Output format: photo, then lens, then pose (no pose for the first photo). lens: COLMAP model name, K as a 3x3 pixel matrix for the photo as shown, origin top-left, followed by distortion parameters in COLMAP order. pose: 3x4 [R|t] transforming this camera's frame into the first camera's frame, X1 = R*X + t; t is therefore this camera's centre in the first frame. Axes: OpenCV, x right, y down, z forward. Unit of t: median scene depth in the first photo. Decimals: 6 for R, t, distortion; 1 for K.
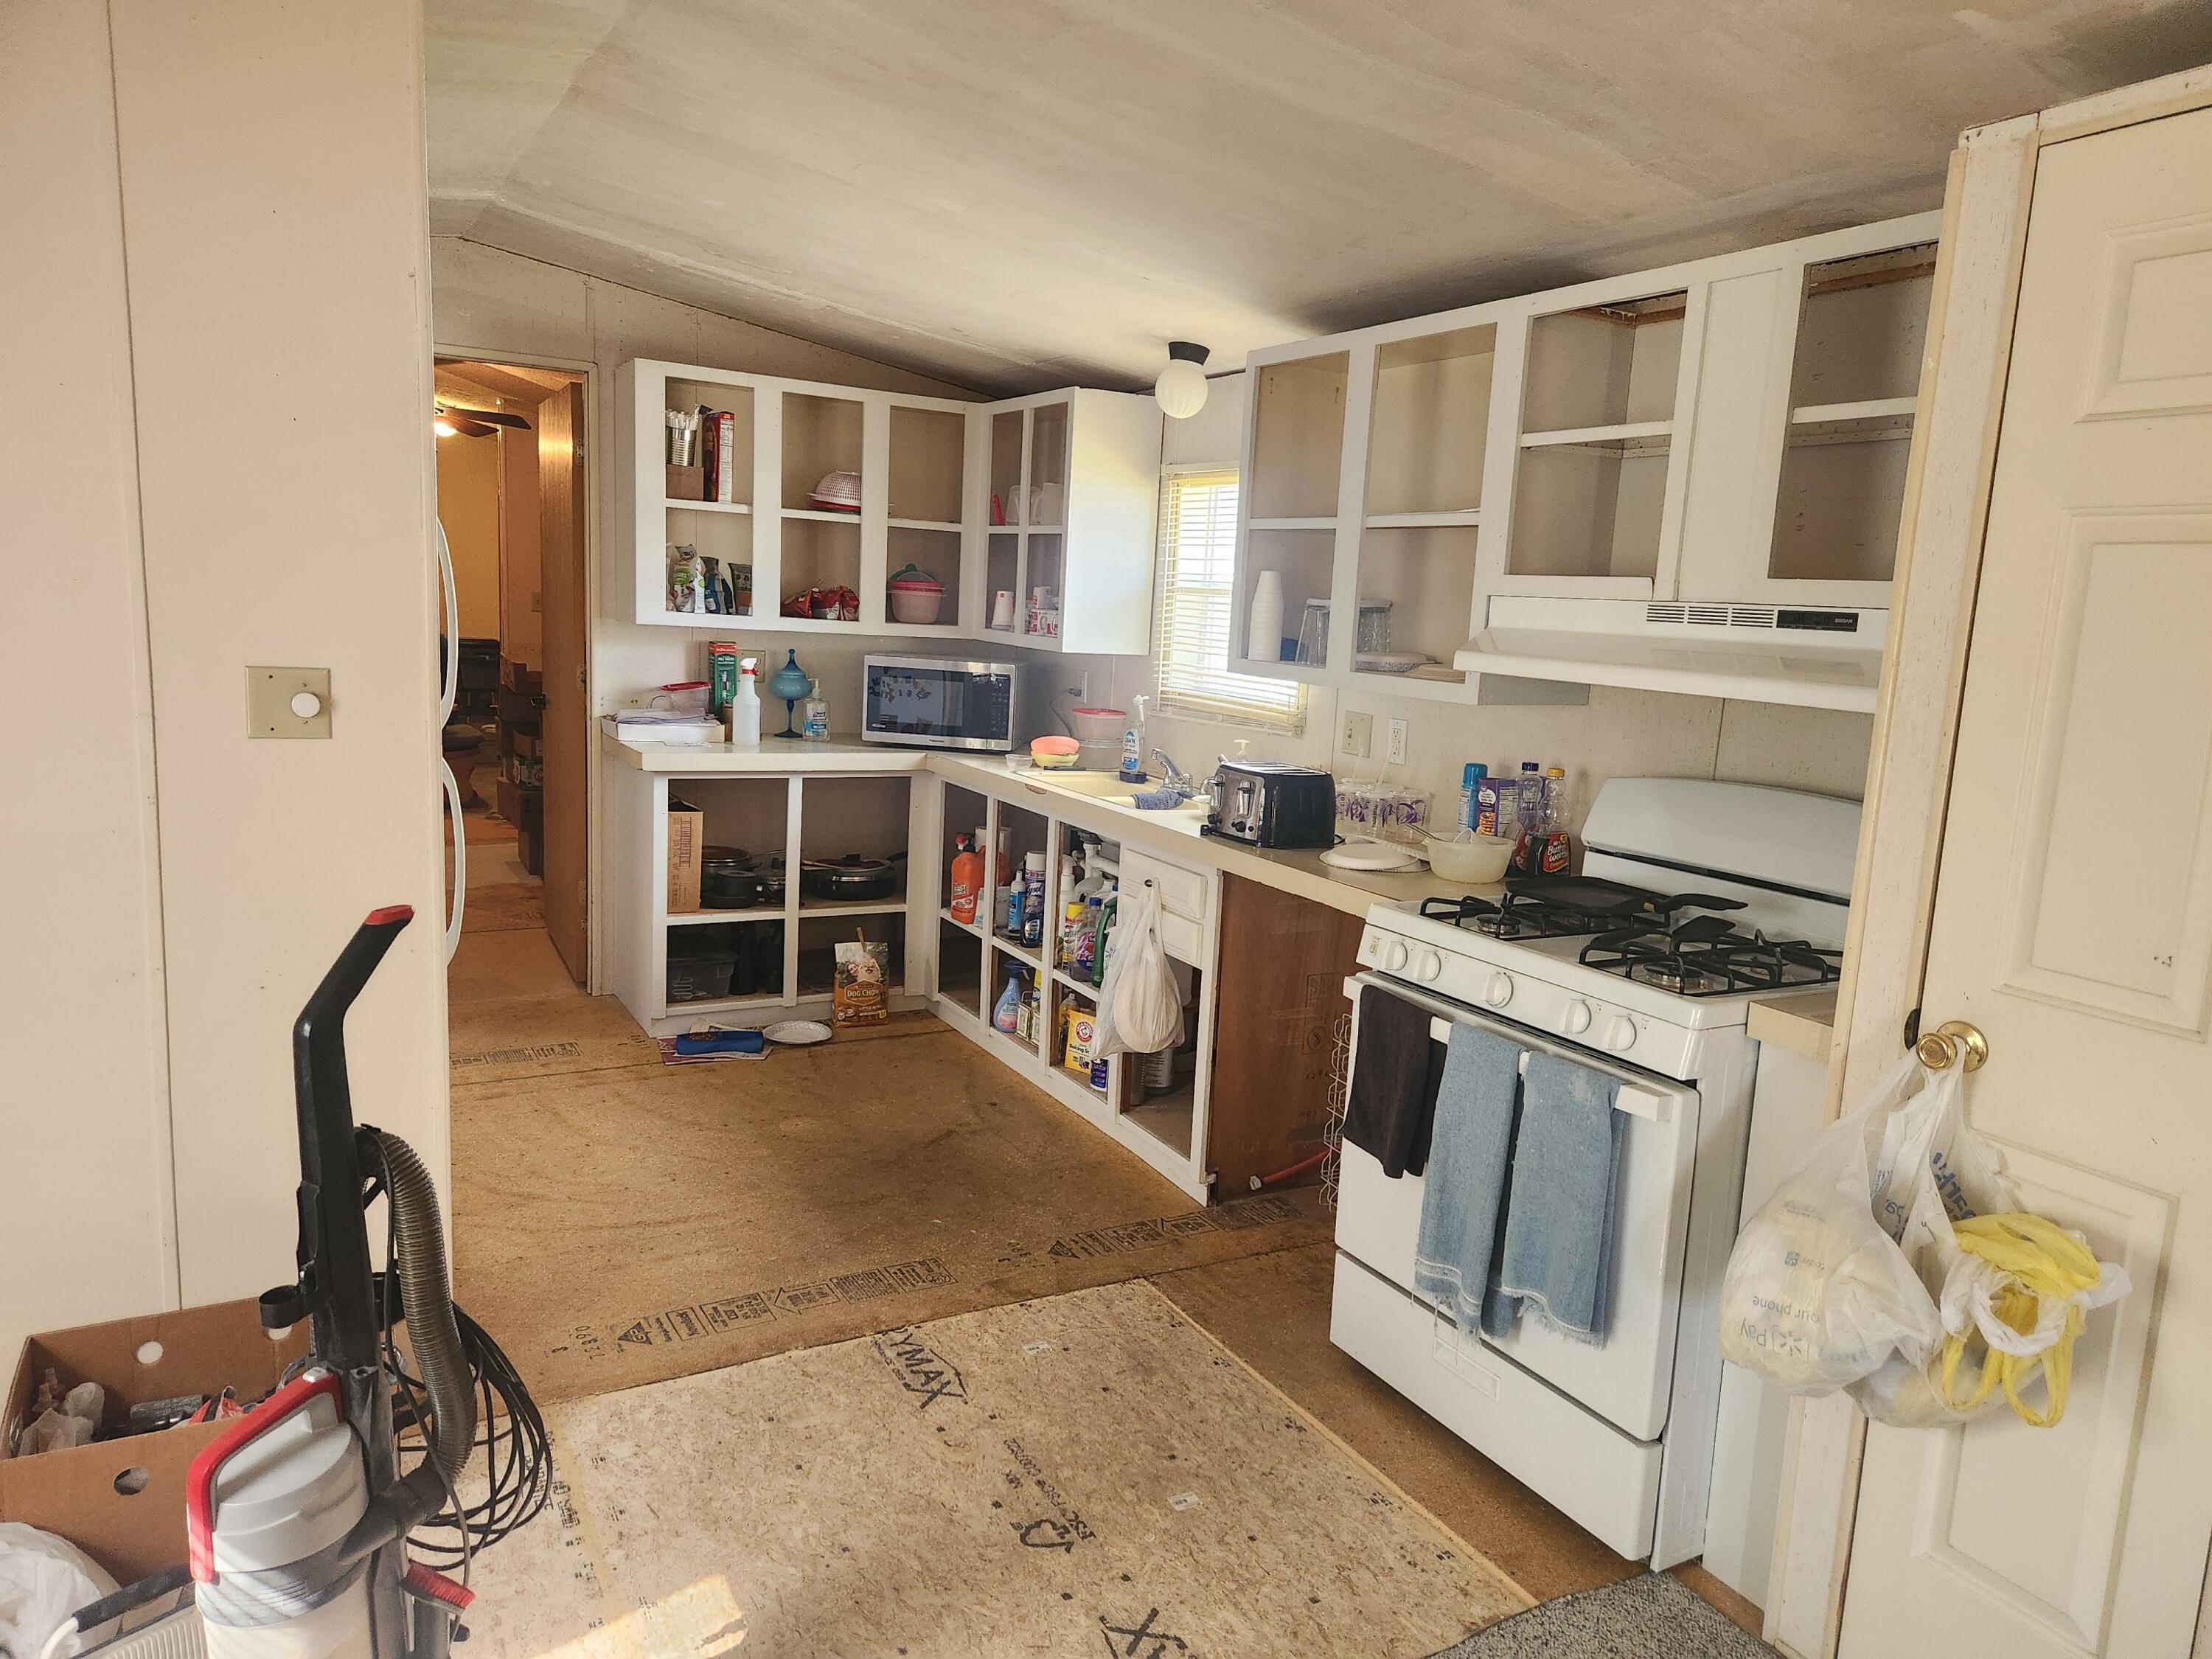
lens RADIAL K [[1472.5, 0, 1117.3], [0, 1472.5, 823.8], [0, 0, 1]] dist [0.068138, -0.042017]
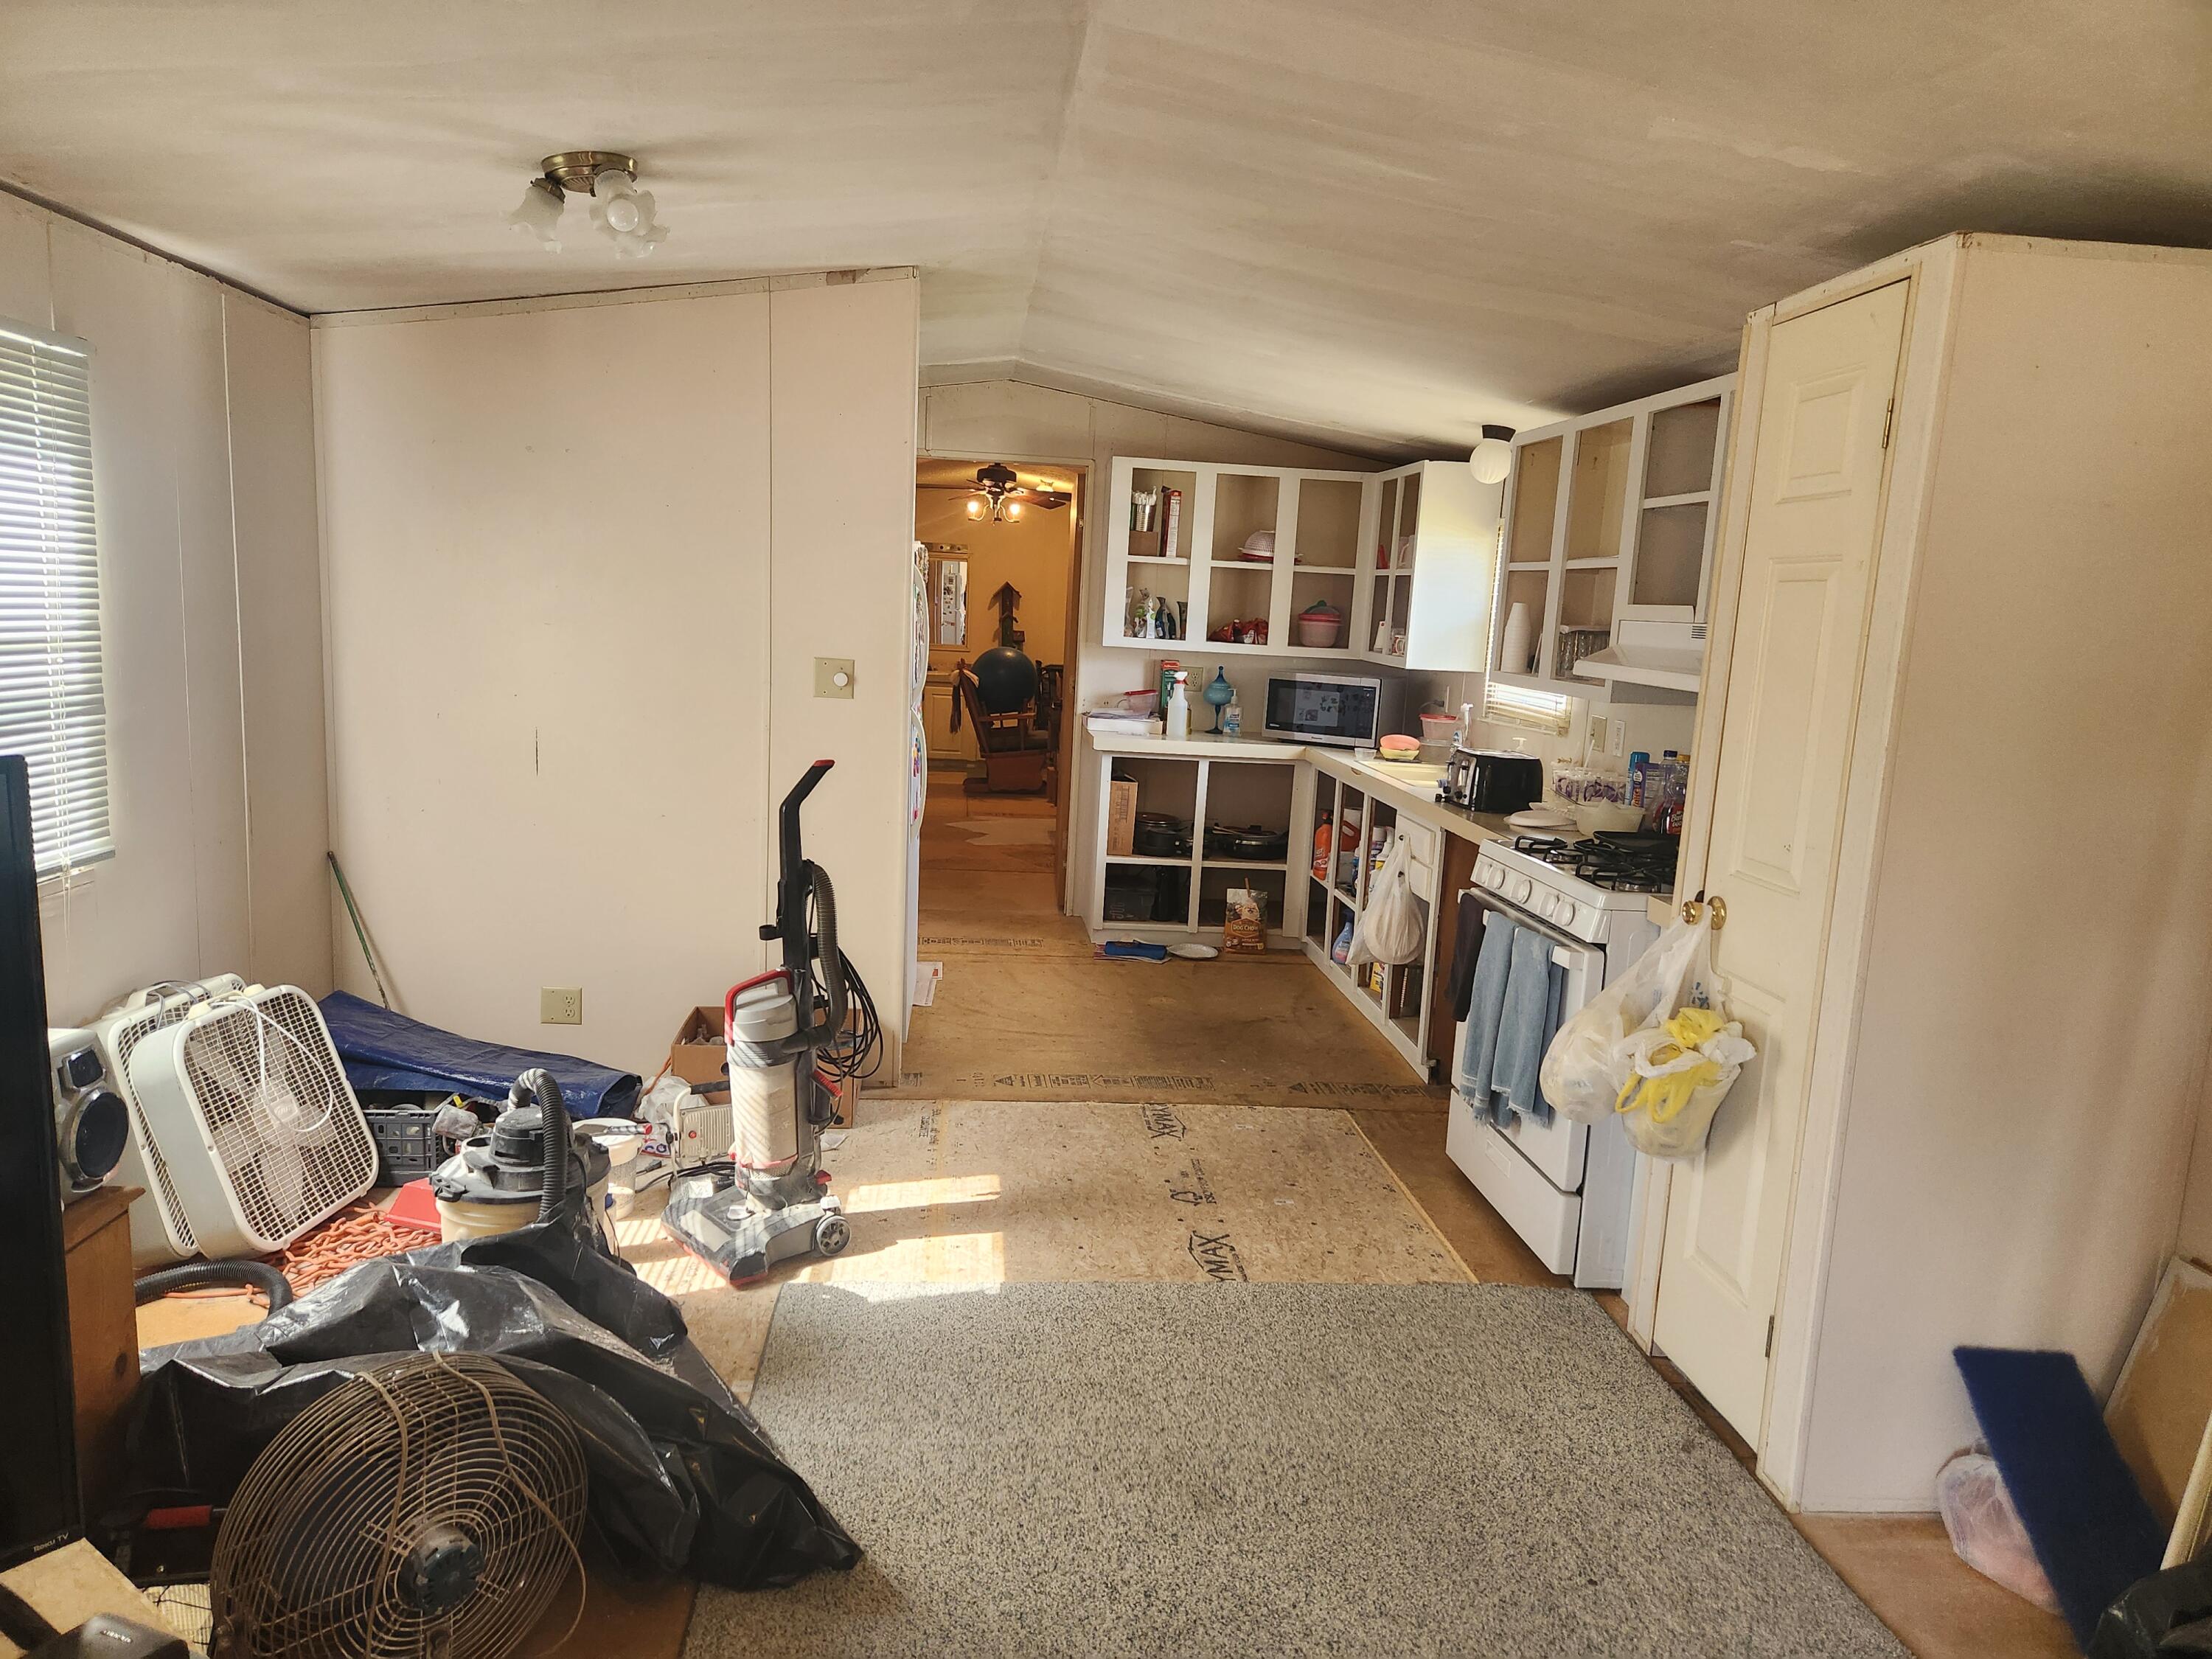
lens RADIAL K [[1472.5, 0, 1110.1], [0, 1472.5, 834.1], [0, 0, 1]] dist [0.068138, -0.042017]
pose [[0.913542, 0.059367, -0.402389, 0.314570], [-0.067312, 0.997716, -0.005620, 0.061942], [0.401136, 0.032220, 0.915451, -0.324950]]
